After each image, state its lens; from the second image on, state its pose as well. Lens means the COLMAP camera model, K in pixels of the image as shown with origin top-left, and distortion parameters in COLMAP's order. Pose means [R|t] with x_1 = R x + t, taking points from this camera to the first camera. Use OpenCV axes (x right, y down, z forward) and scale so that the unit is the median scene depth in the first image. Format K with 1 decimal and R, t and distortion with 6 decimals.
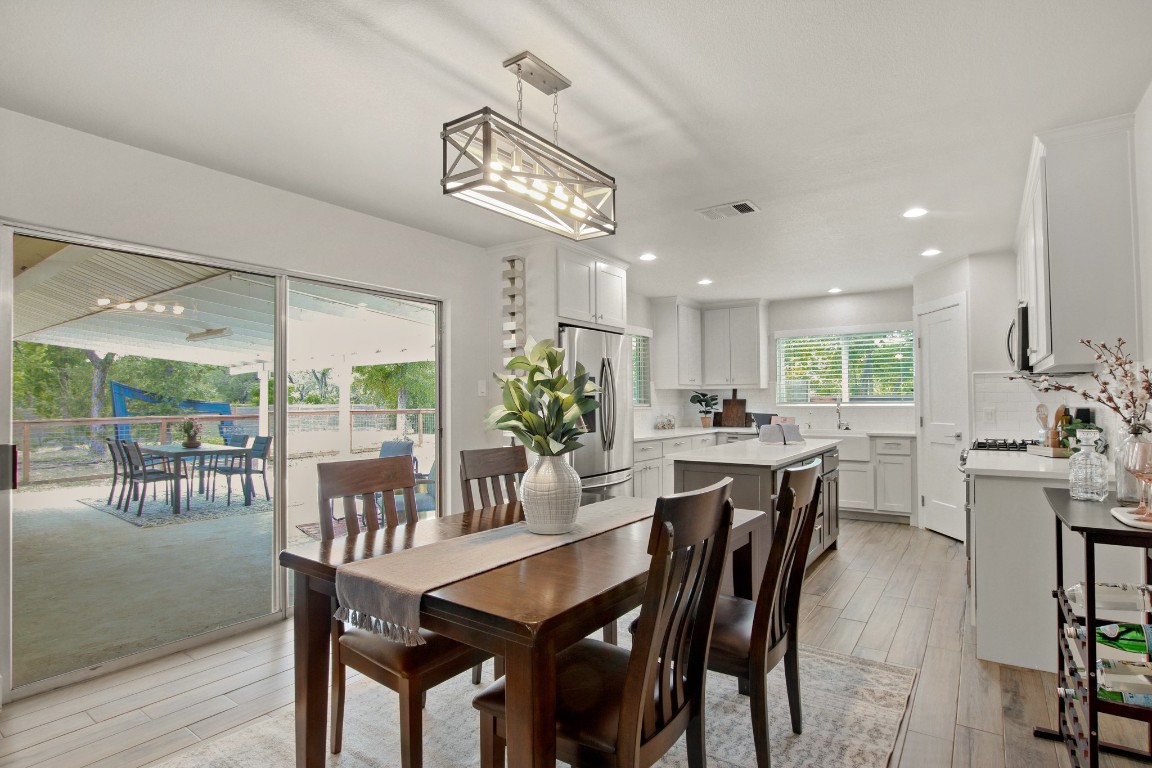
lens RADIAL K [[571.7, 0, 574.7], [0, 571.7, 387.6], [0, 0, 1]] dist [-0.017807, -0.000752]
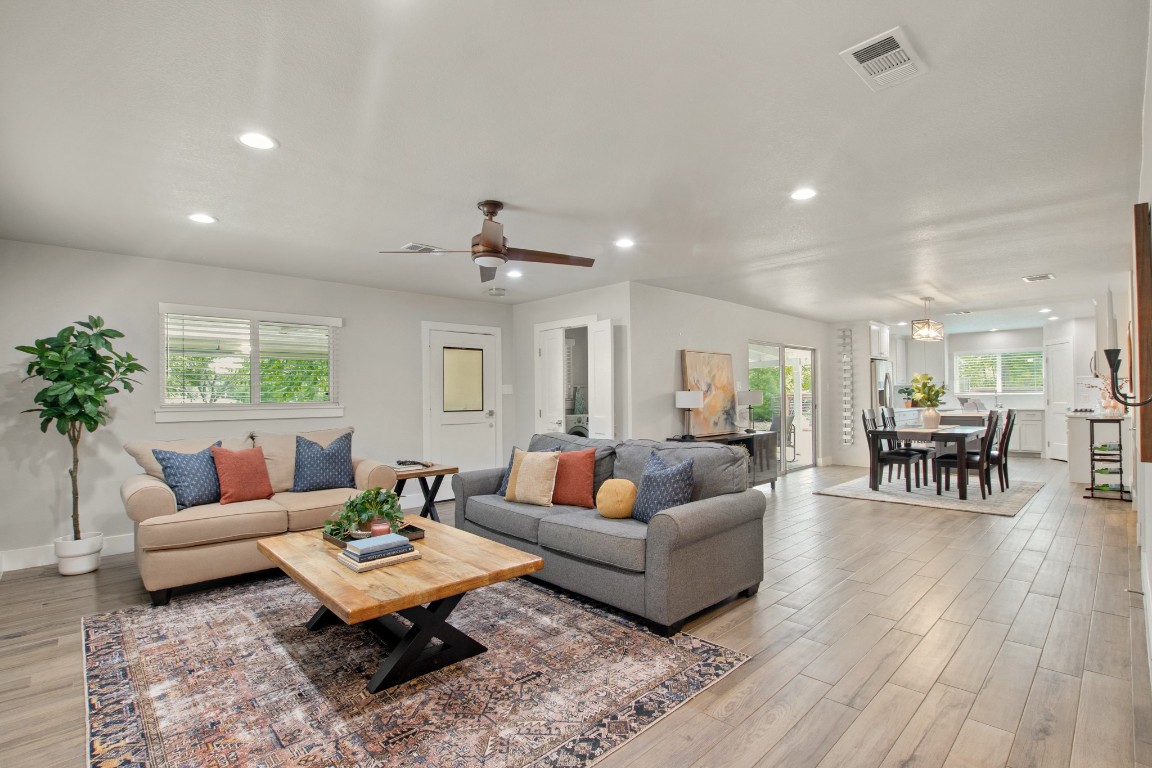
lens RADIAL K [[538.1, 0, 573.7], [0, 538.1, 392.9], [0, 0, 1]] dist [-0.015359, -0.000318]
pose [[0.983329, -0.005489, -0.181750, -0.605594], [0.008501, 0.999839, 0.015800, -0.011876], [0.181634, -0.017082, 0.983218, -1.001288]]
